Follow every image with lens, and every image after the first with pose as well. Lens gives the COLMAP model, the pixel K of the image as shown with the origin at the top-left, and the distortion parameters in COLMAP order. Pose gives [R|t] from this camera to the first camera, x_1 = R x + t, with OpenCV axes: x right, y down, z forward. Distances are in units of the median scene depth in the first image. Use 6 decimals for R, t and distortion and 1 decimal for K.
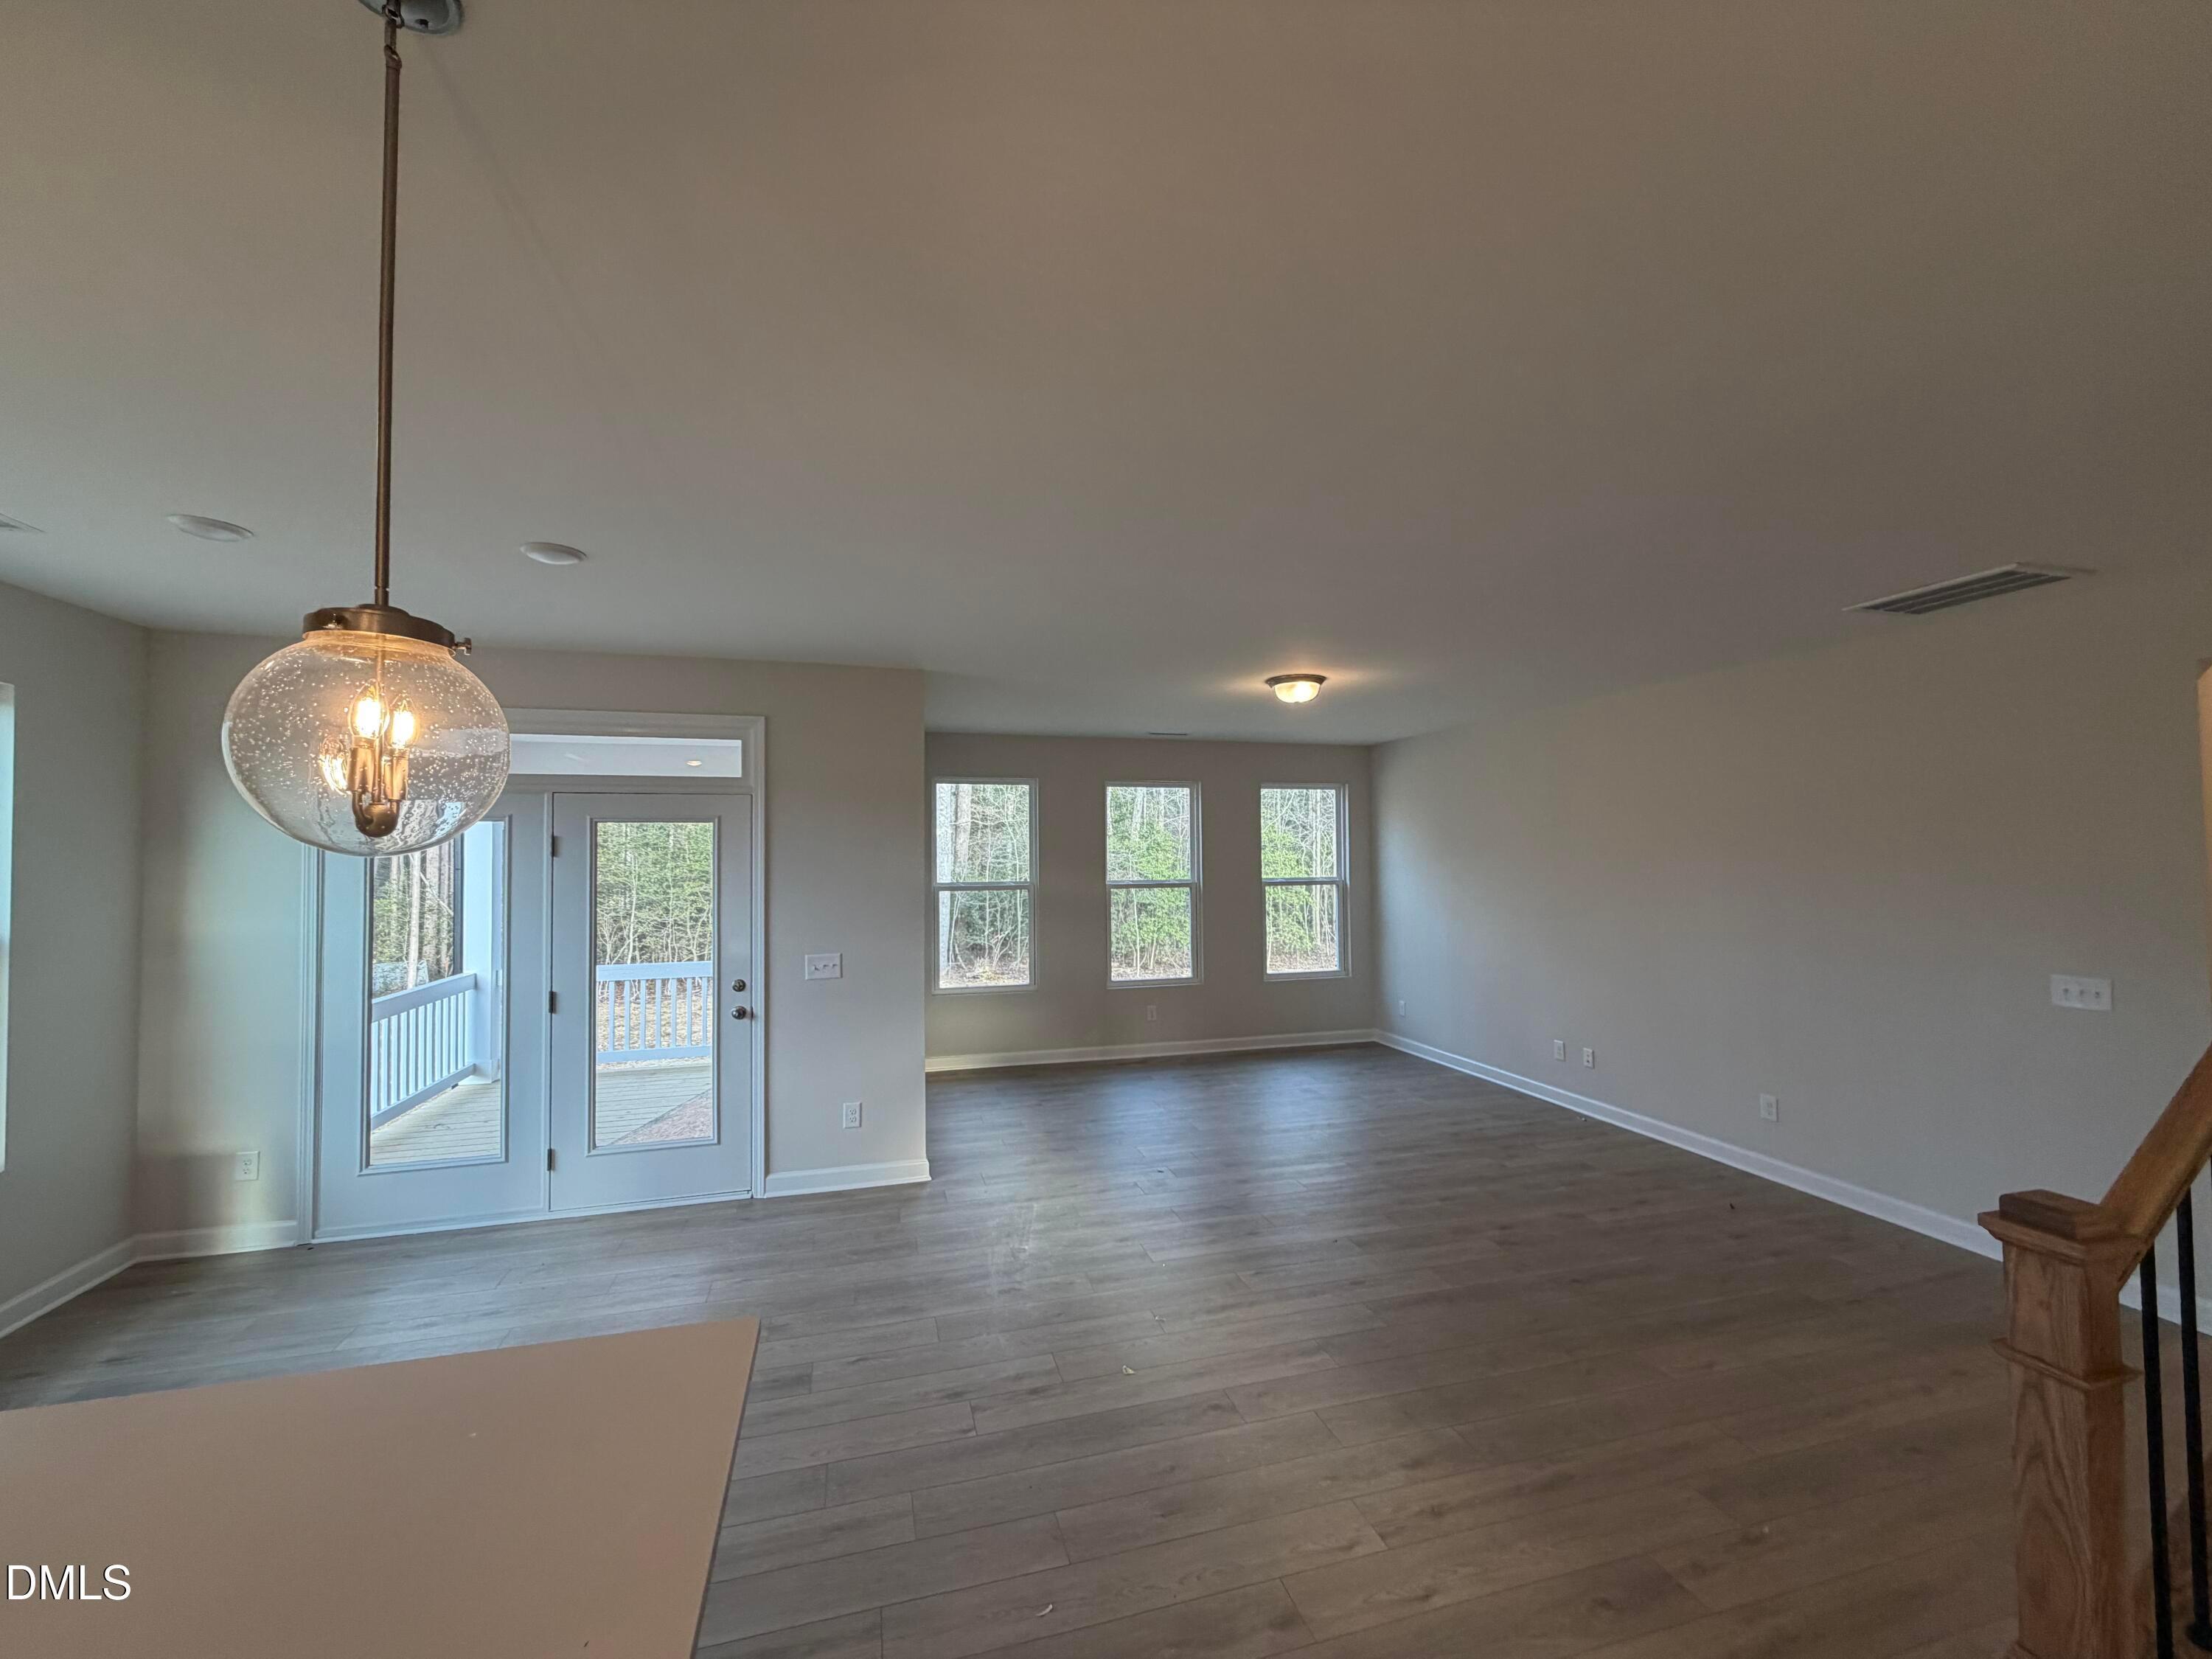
lens RADIAL K [[886.1, 0, 1106.0], [0, 886.1, 829.5], [0, 0, 1]] dist [-0.001984, -0.000305]
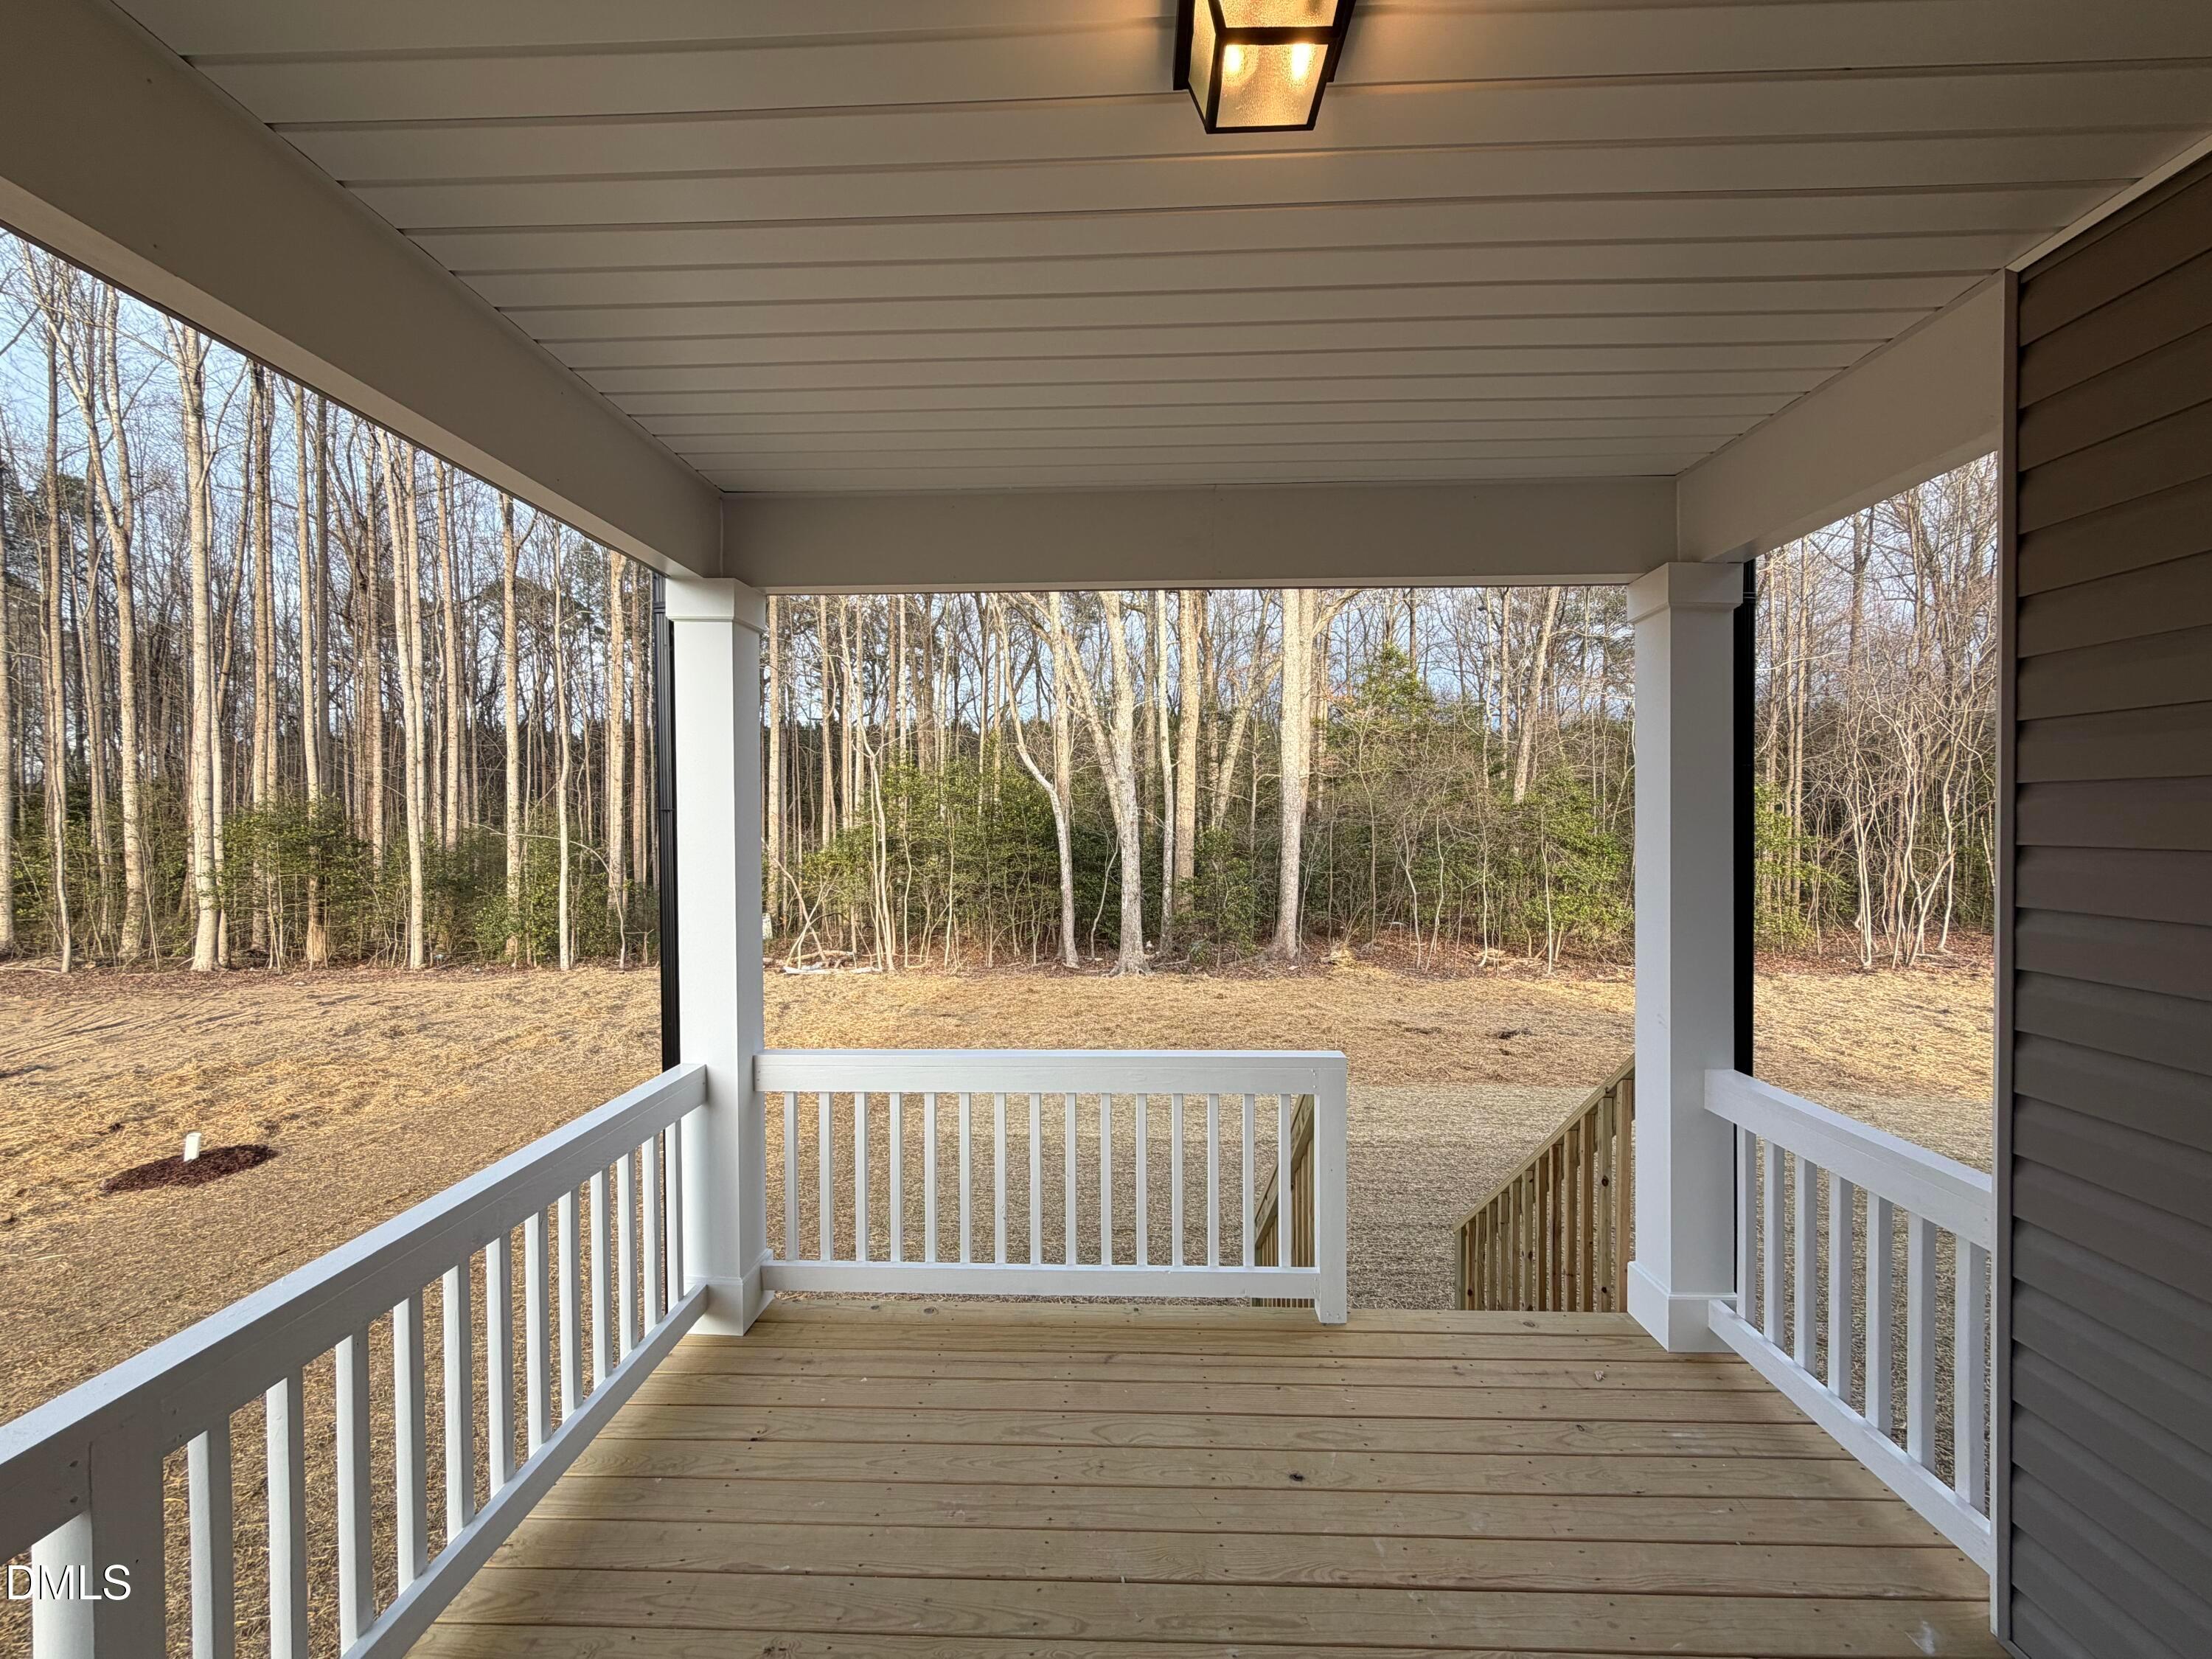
lens RADIAL K [[886.1, 0, 1106.0], [0, 886.1, 829.5], [0, 0, 1]] dist [-0.001984, -0.000305]
pose [[0.955397, 0.008082, -0.295214, -0.417220], [0.004450, 0.999118, 0.041752, 0.038599], [0.295291, -0.041203, 0.954519, 0.669767]]
